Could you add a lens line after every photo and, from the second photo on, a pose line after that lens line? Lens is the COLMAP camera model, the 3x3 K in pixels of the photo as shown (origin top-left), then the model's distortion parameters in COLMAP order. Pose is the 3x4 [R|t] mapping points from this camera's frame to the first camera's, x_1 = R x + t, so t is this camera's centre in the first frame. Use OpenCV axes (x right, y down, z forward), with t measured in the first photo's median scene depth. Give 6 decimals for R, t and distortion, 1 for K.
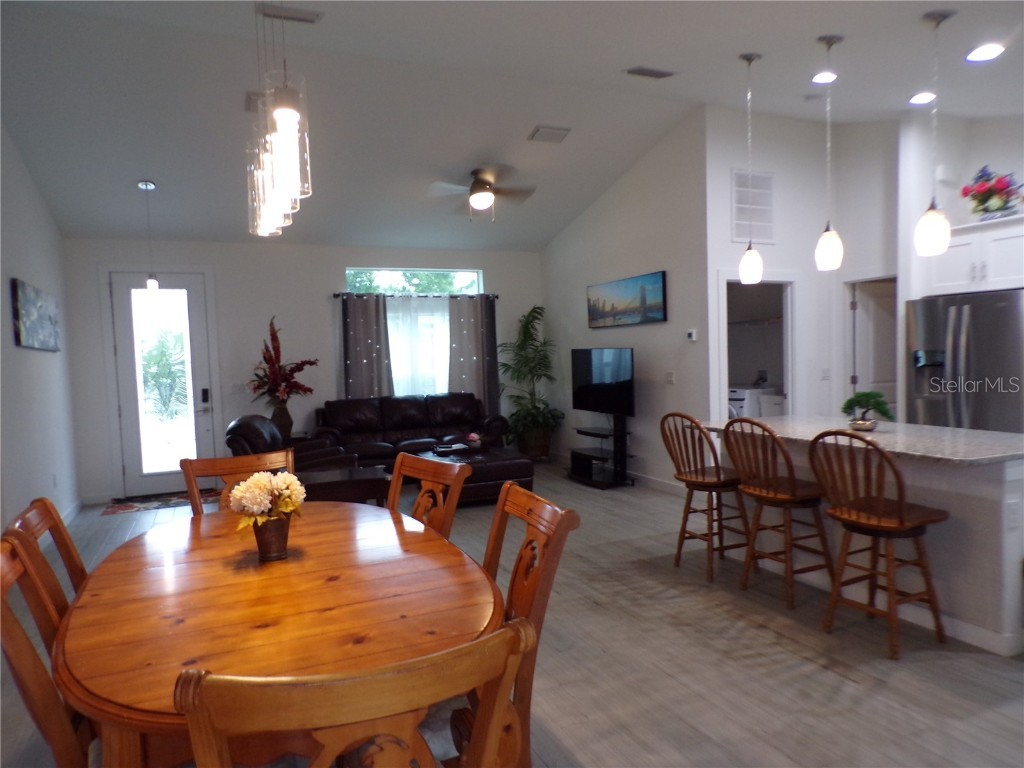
lens RADIAL K [[696.4, 0, 511.7], [0, 696.4, 385.5], [0, 0, 1]] dist [0.003300, 0.005083]
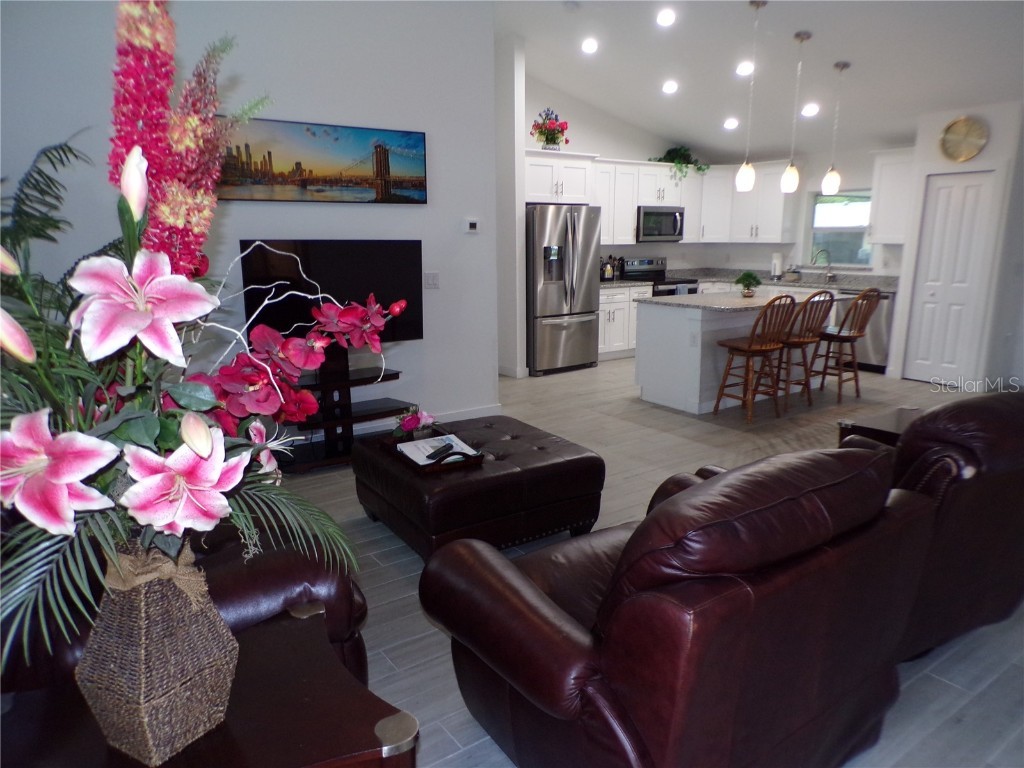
lens RADIAL K [[698.3, 0, 512.0], [0, 698.3, 384.0], [0, 0, 1]] dist [-0.002881, 0.004941]
pose [[-0.195935, -0.178002, 0.964326, -0.496146], [0.055977, 0.979753, 0.192223, -0.038229], [-0.979018, 0.091643, -0.182004, 0.964958]]
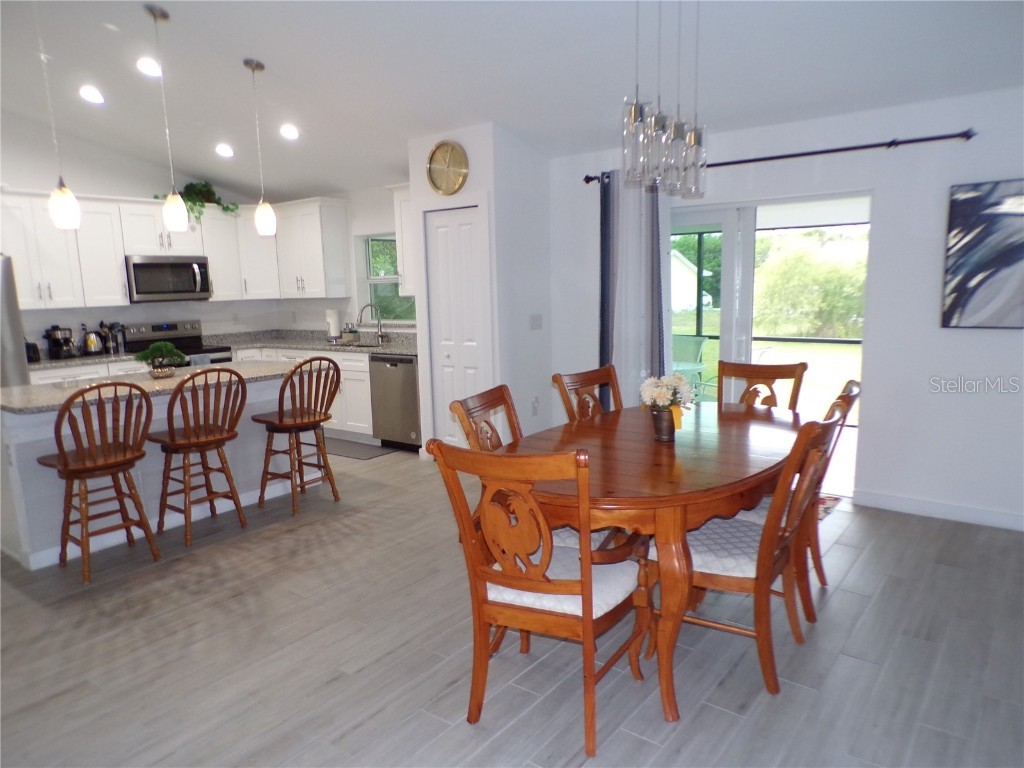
lens RADIAL K [[694.9, 0, 513.6], [0, 694.9, 392.2], [0, 0, 1]] dist [0.004149, 0.007472]
pose [[-0.475087, -0.095947, 0.874692, -0.389970], [0.087986, 0.983876, 0.155713, -0.018677], [-0.875529, 0.150938, -0.458985, 0.541331]]
